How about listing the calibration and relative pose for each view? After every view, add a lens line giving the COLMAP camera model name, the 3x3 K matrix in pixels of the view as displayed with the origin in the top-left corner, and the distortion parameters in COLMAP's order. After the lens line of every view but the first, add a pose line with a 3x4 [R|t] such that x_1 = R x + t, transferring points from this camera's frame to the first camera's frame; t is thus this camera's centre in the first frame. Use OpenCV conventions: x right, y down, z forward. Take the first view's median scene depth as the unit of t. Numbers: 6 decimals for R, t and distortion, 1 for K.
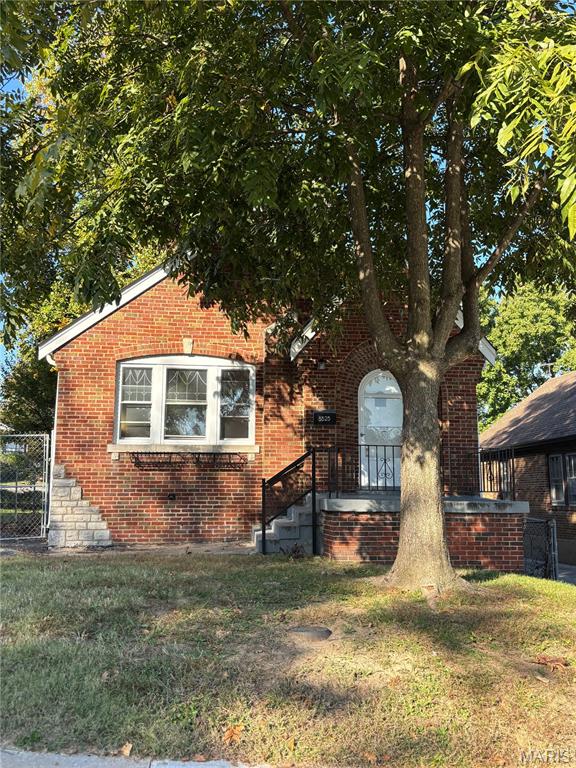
lens RADIAL K [[694.6, 0, 289.3], [0, 694.6, 387.3], [0, 0, 1]] dist [0.054587, -0.007438]
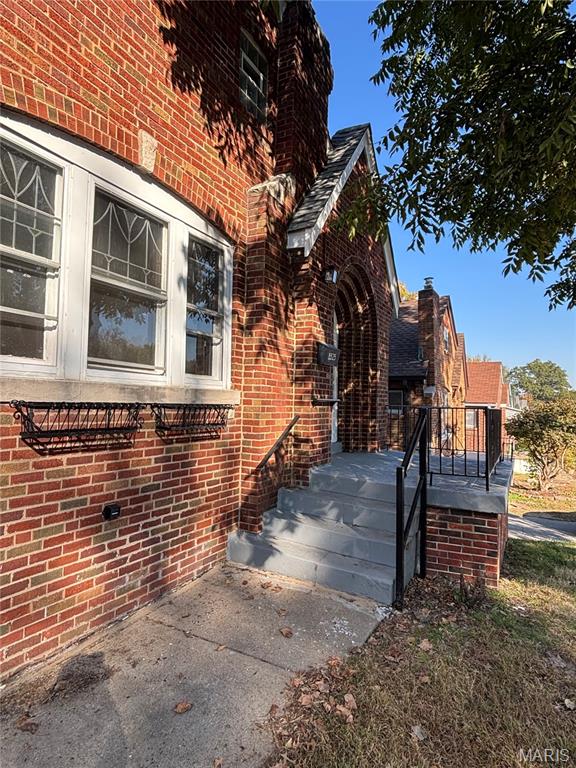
lens RADIAL K [[449.1, 0, 289.4], [0, 449.1, 387.7], [0, 0, 1]] dist [0.006429, -0.002424]
pose [[0.565016, 0.038833, 0.824166, -0.323051], [-0.154872, 0.986128, 0.059710, 0.053080], [-0.810415, -0.161377, 0.563192, 0.767327]]
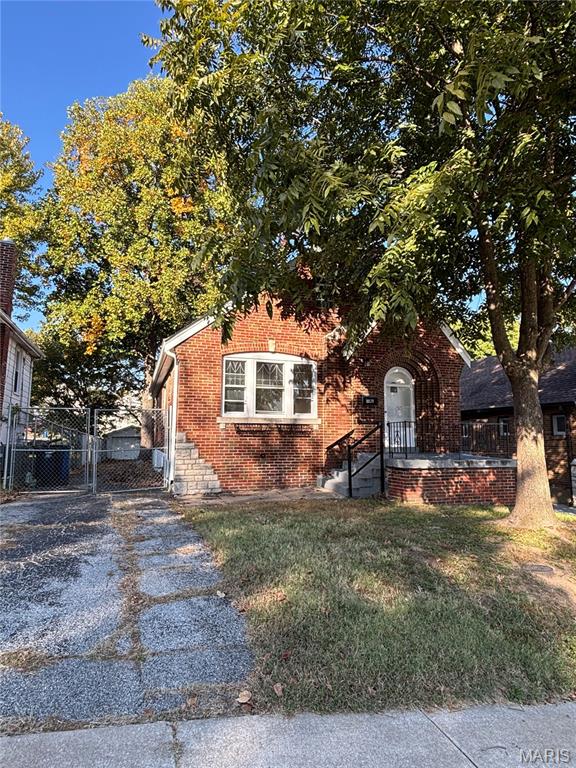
lens RADIAL K [[449.1, 0, 287.2], [0, 449.1, 383.0], [0, 0, 1]] dist [0.006429, -0.002424]
pose [[0.975727, 0.026990, 0.217322, -0.312699], [-0.033625, 0.999073, 0.026894, -0.011543], [-0.216395, -0.033549, 0.975729, 0.129110]]
